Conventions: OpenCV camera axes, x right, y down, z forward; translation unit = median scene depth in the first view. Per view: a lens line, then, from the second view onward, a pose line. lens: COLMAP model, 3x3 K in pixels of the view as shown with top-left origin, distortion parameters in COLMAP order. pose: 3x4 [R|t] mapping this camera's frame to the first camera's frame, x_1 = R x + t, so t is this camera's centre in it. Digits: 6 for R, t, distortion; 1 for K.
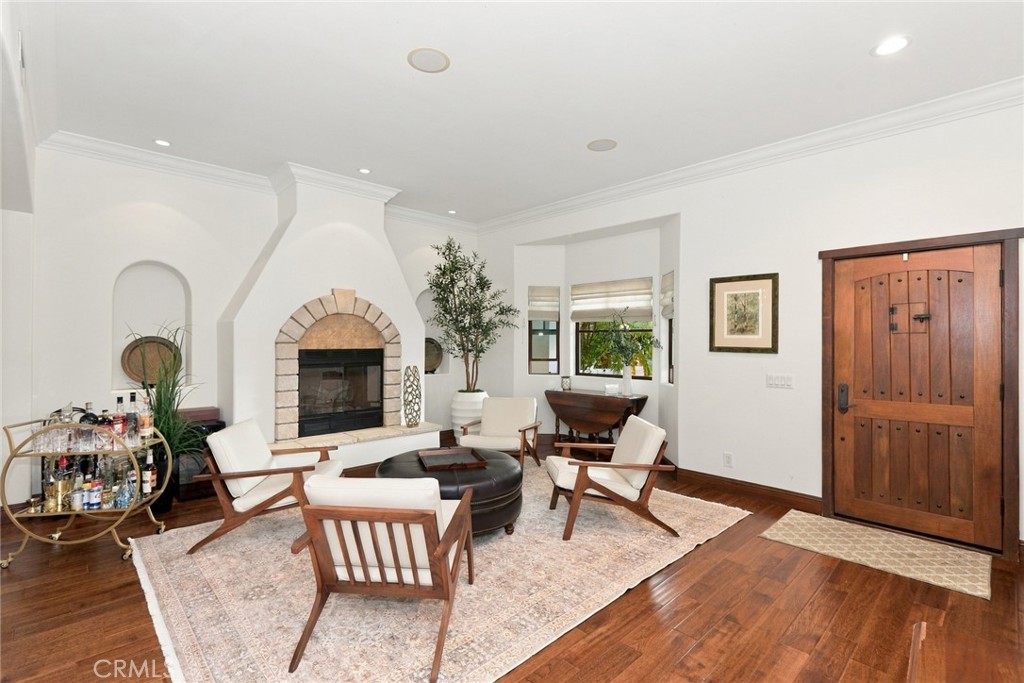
lens RADIAL K [[469.3, 0, 507.2], [0, 469.3, 341.7], [0, 0, 1]] dist [0.003214, 0.000509]
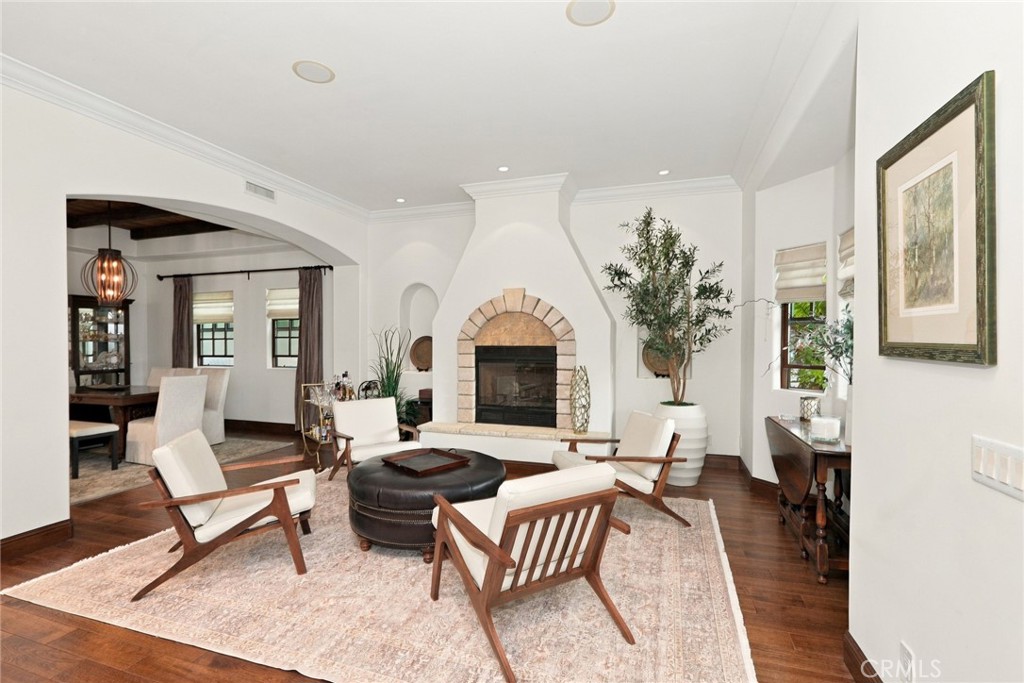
lens RADIAL K [[469.3, 0, 507.2], [0, 469.3, 341.7], [0, 0, 1]] dist [0.003214, 0.000509]
pose [[0.466771, -0.002993, -0.884373, 0.615182], [0.000399, 0.999995, -0.003173, 0.011097], [0.884378, 0.001128, 0.466770, 0.551431]]
